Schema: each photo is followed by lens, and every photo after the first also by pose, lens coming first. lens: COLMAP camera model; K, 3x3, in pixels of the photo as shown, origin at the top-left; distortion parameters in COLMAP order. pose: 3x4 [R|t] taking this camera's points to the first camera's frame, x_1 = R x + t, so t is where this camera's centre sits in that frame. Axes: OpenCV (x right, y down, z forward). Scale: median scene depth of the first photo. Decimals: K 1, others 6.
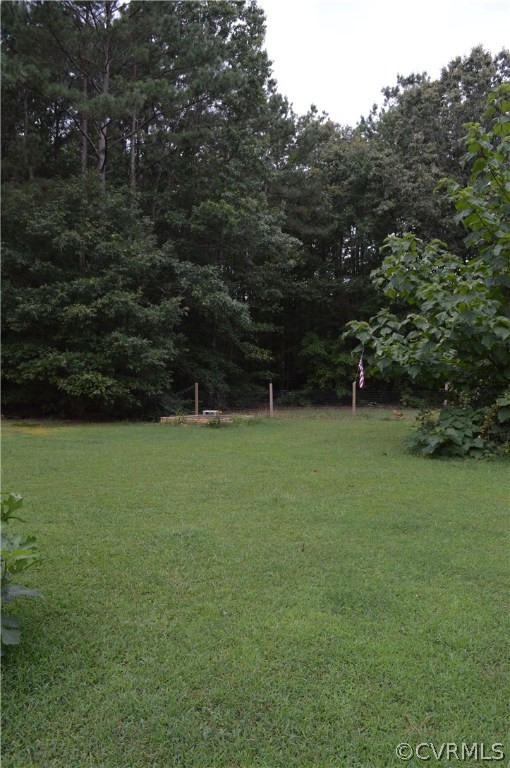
lens RADIAL K [[609.3, 0, 255.9], [0, 609.3, 382.9], [0, 0, 1]] dist [-0.079188, 0.004853]
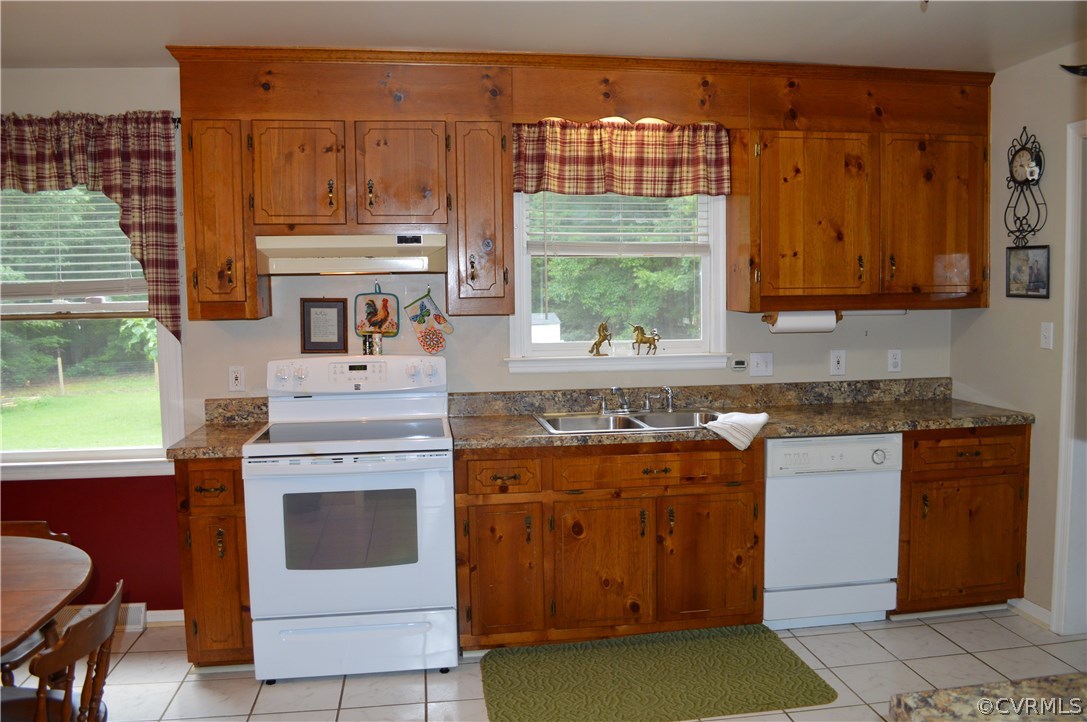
lens RADIAL K [[862.3, 0, 550.5], [0, 862.3, 358.4], [0, 0, 1]] dist [-0.079188, 0.004853]
pose [[0.851742, -0.063710, 0.520074, -0.001771], [0.037678, 0.997458, 0.060485, -0.051540], [-0.522606, -0.031922, 0.851977, -0.491258]]
